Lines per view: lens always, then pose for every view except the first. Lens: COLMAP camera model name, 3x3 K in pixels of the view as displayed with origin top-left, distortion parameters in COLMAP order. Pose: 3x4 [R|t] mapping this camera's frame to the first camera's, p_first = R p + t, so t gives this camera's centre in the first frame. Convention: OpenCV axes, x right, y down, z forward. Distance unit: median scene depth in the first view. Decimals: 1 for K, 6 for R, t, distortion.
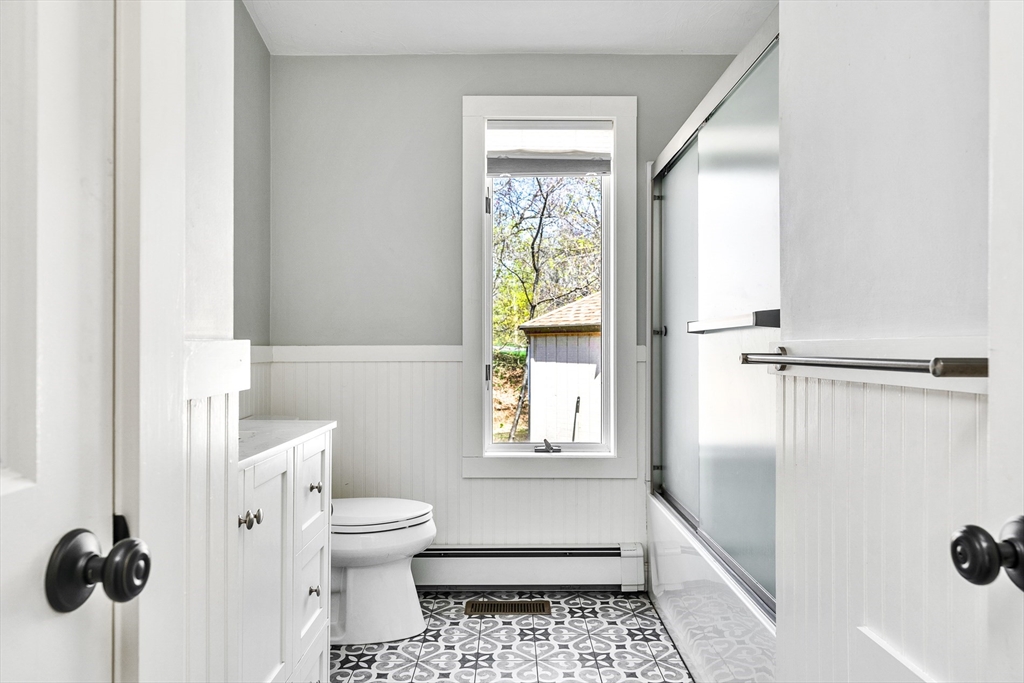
lens RADIAL K [[679.9, 0, 508.9], [0, 679.9, 346.1], [0, 0, 1]] dist [0.005891, 0.001283]
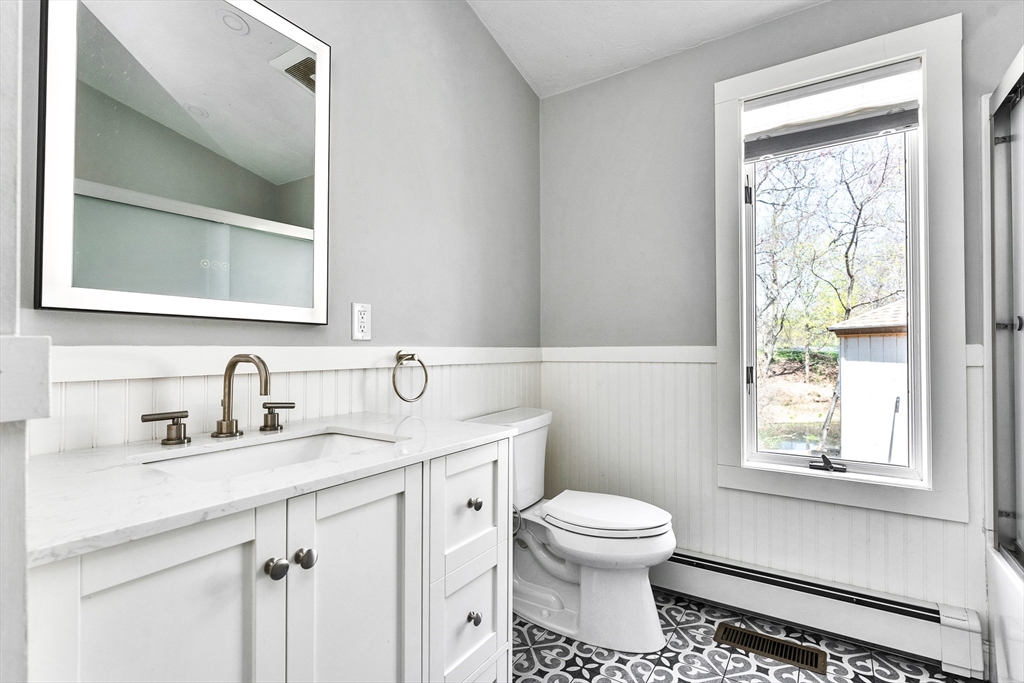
lens RADIAL K [[474.1, 0, 518.4], [0, 474.1, 344.6], [0, 0, 1]] dist [-0.001694, -0.000524]
pose [[0.832121, -0.008713, -0.554525, 0.068499], [0.005184, 0.999955, -0.007933, 0.000896], [0.554569, 0.003726, 0.832129, 0.301607]]
